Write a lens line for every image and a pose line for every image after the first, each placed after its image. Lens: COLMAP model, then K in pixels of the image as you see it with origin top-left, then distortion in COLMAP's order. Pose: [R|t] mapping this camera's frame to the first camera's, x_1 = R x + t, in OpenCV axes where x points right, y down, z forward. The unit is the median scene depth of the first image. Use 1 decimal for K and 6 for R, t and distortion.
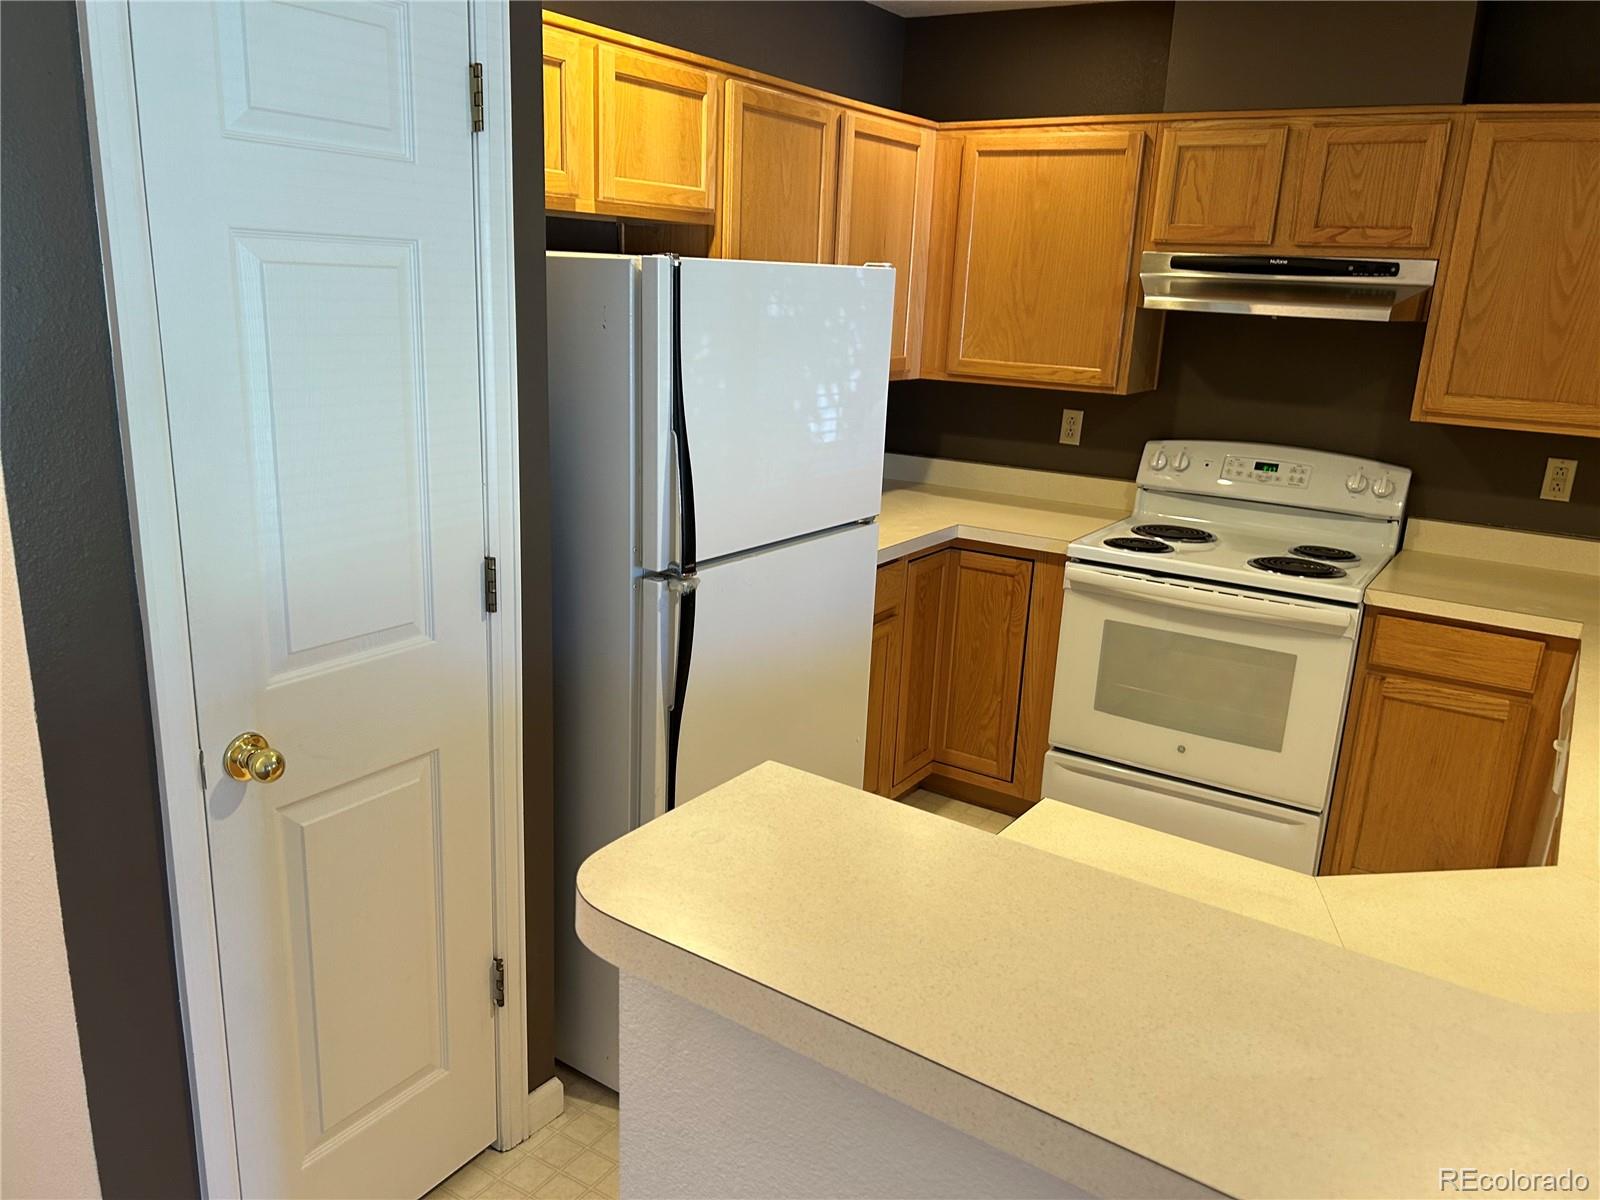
lens RADIAL K [[1208.6, 0, 785.7], [0, 1208.6, 612.0], [0, 0, 1]] dist [0.060025, -0.068005]
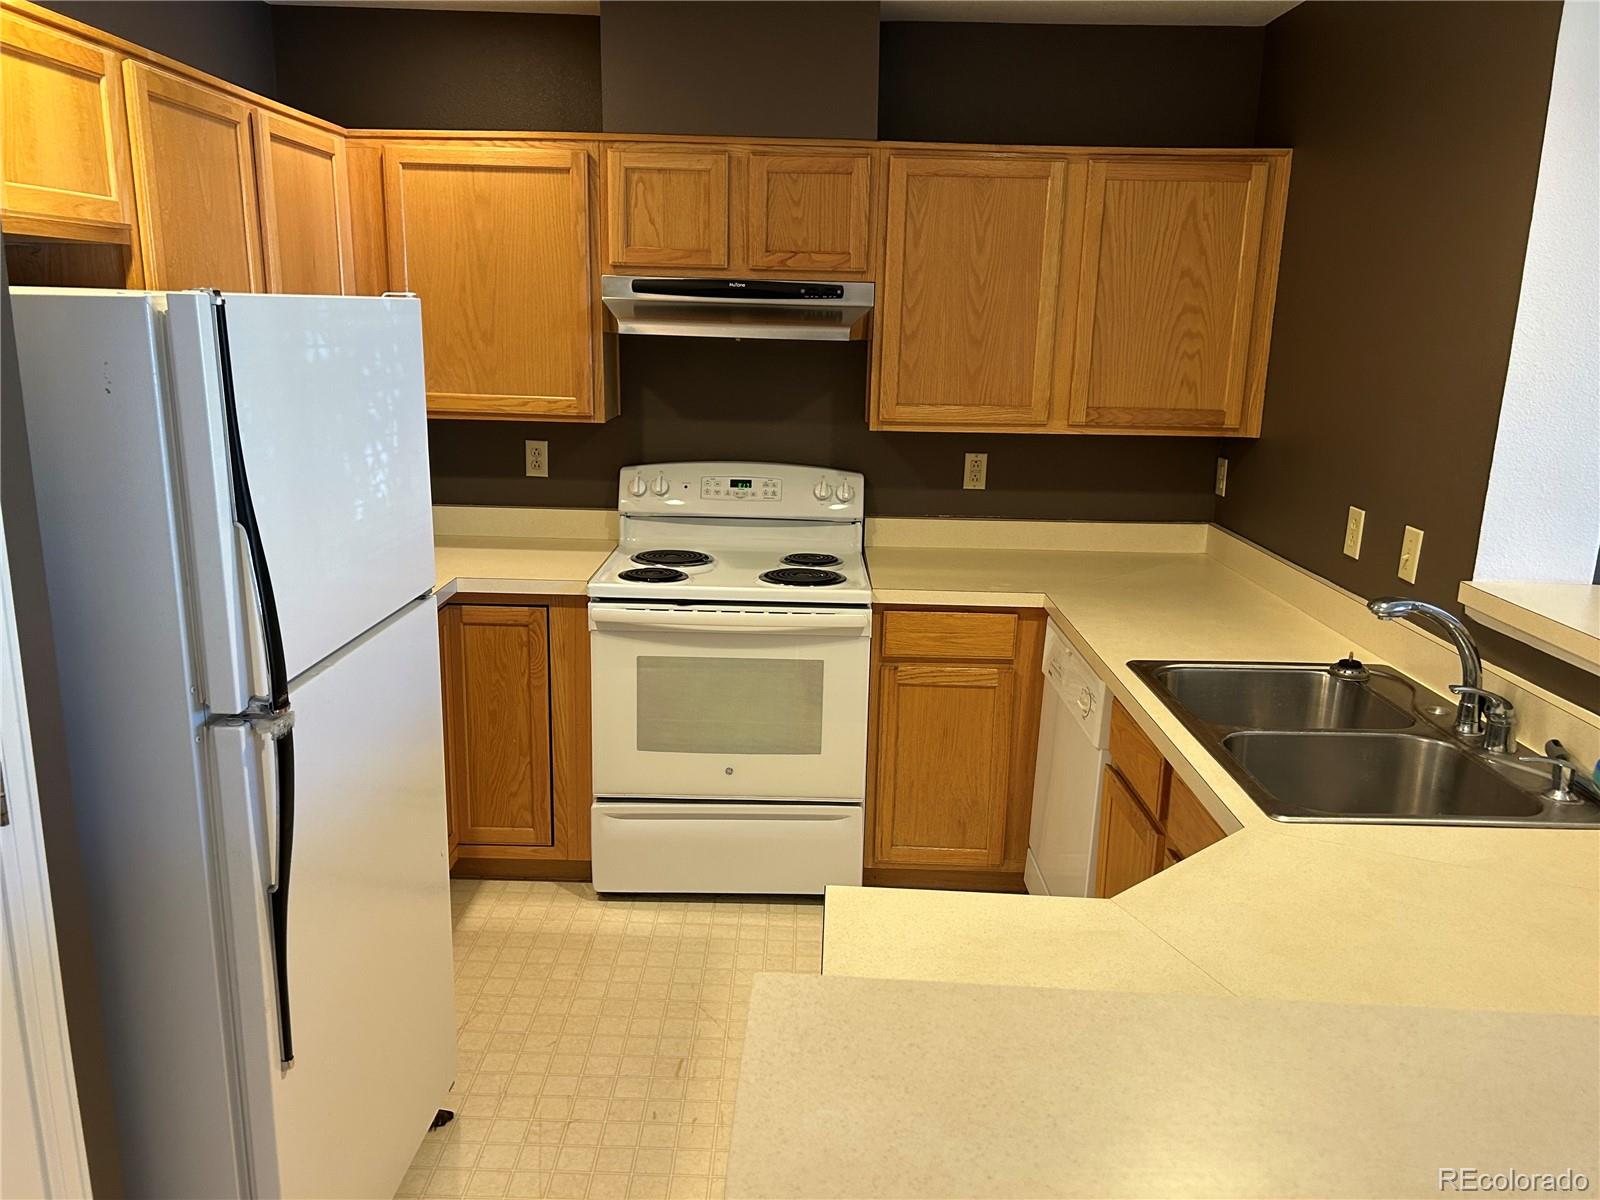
lens RADIAL K [[1208.6, 0, 791.5], [0, 1208.6, 610.9], [0, 0, 1]] dist [0.060025, -0.068005]
pose [[0.843406, -0.152509, 0.515177, -0.129128], [0.158901, 0.986777, 0.031978, -0.043317], [-0.513241, 0.054891, 0.856487, 0.121167]]
